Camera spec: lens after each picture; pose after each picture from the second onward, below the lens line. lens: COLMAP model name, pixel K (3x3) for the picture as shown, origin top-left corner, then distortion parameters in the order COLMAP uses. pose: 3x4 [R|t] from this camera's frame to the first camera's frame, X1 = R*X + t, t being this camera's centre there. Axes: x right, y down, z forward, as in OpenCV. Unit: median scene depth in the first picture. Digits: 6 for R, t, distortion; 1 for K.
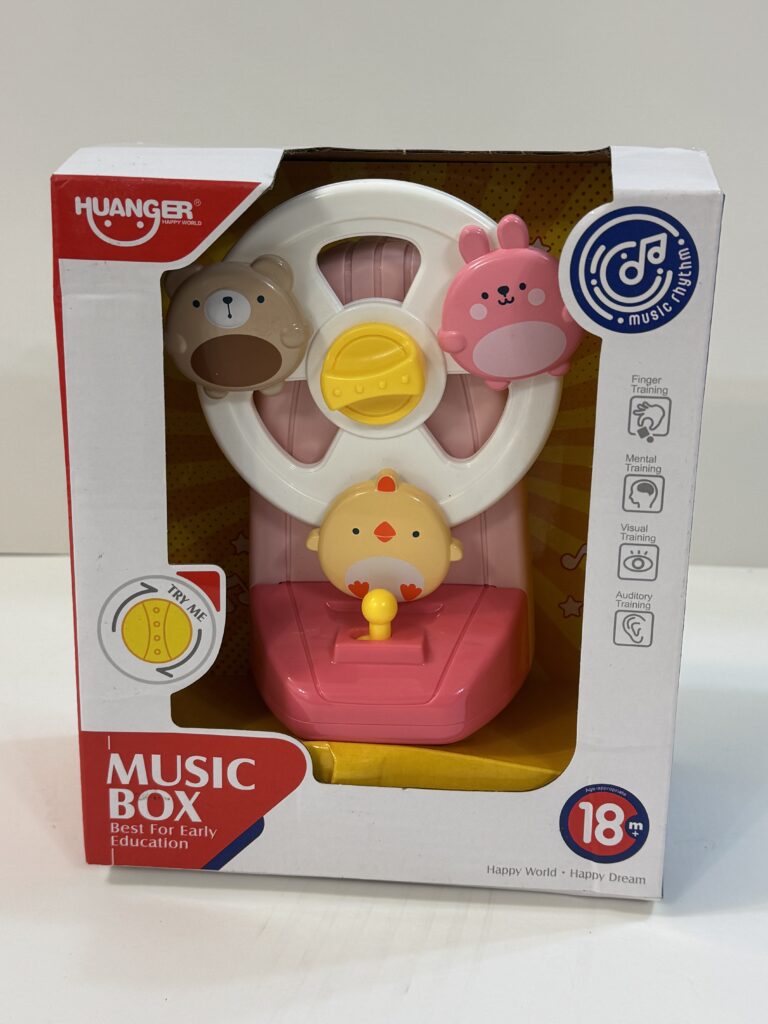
lens RADIAL K [[1496.1, 0, 382.0], [0, 1496.1, 512.5], [0, 0, 1]] dist [0.081700, 0.000000]
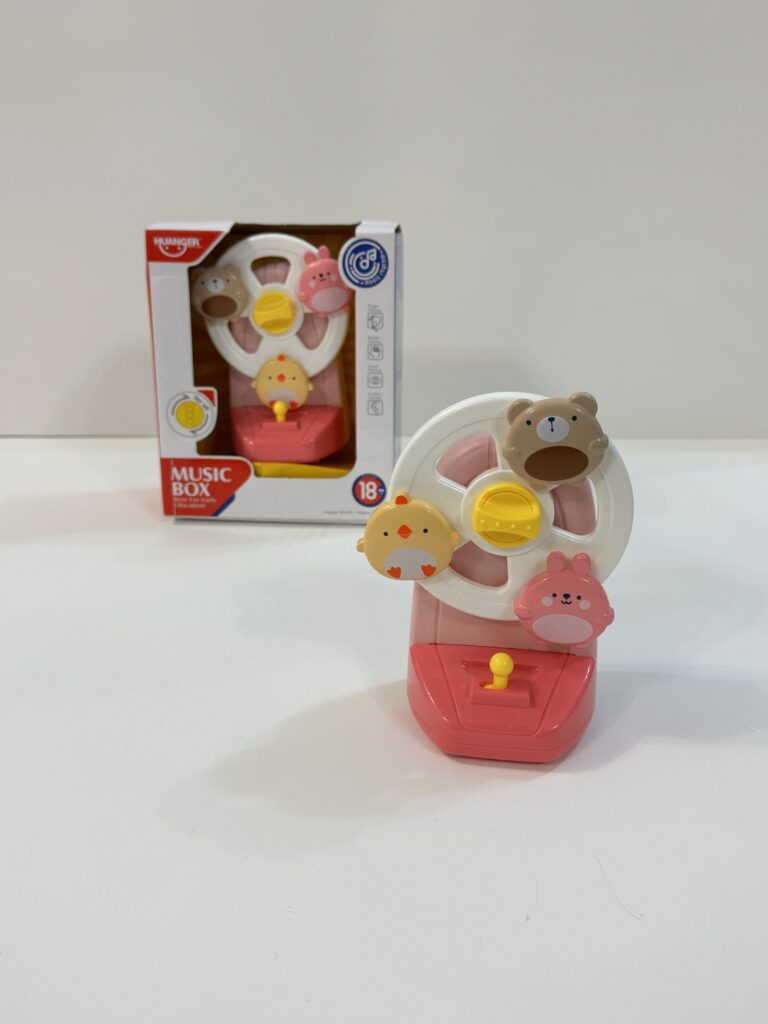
lens RADIAL K [[919.8, 0, 385.9], [0, 919.8, 511.8], [0, 0, 1]] dist [0.008034, -0.002874]
pose [[0.999385, -0.015168, 0.031614, 0.127702], [0.015237, 0.999882, -0.001925, 0.248761], [-0.031582, 0.002405, 0.999498, -0.556060]]
